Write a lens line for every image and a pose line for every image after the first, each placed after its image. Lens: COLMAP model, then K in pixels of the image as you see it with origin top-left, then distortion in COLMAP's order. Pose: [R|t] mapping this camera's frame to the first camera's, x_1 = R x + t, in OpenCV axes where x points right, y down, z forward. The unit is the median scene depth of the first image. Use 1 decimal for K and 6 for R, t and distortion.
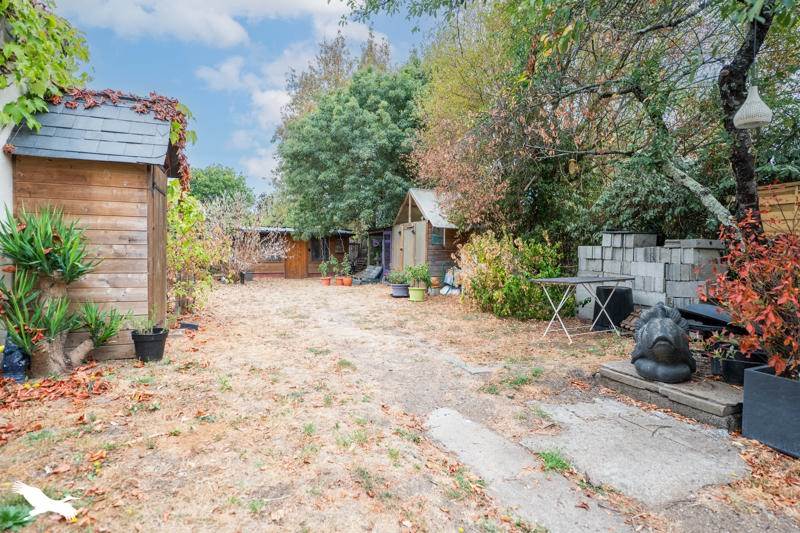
lens RADIAL K [[440.3, 0, 400.0], [0, 440.3, 266.5], [0, 0, 1]] dist [-0.001824, -0.000683]
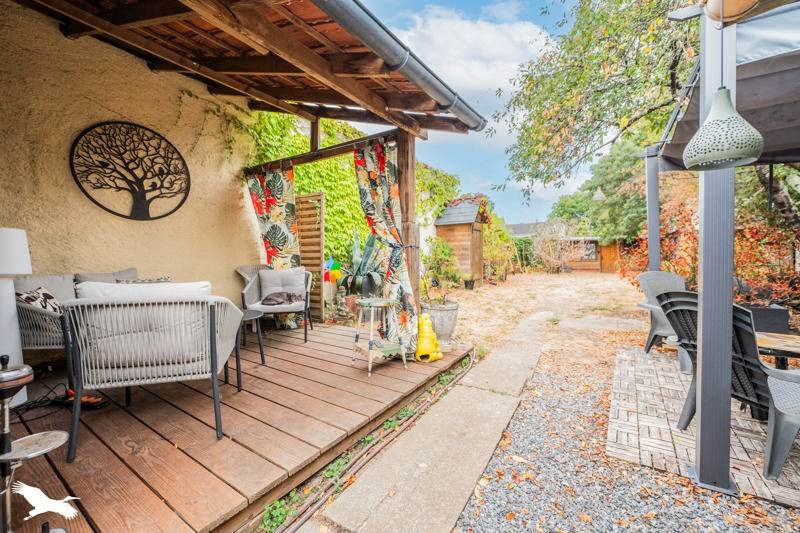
lens RADIAL K [[330.4, 0, 400.0], [0, 330.4, 266.5], [0, 0, 1]] dist [-0.000019, -0.000003]
pose [[0.613218, -0.003003, -0.789908, 0.860089], [-0.001370, 0.999987, -0.004866, 0.068453], [0.789912, 0.004066, 0.613206, -0.697991]]
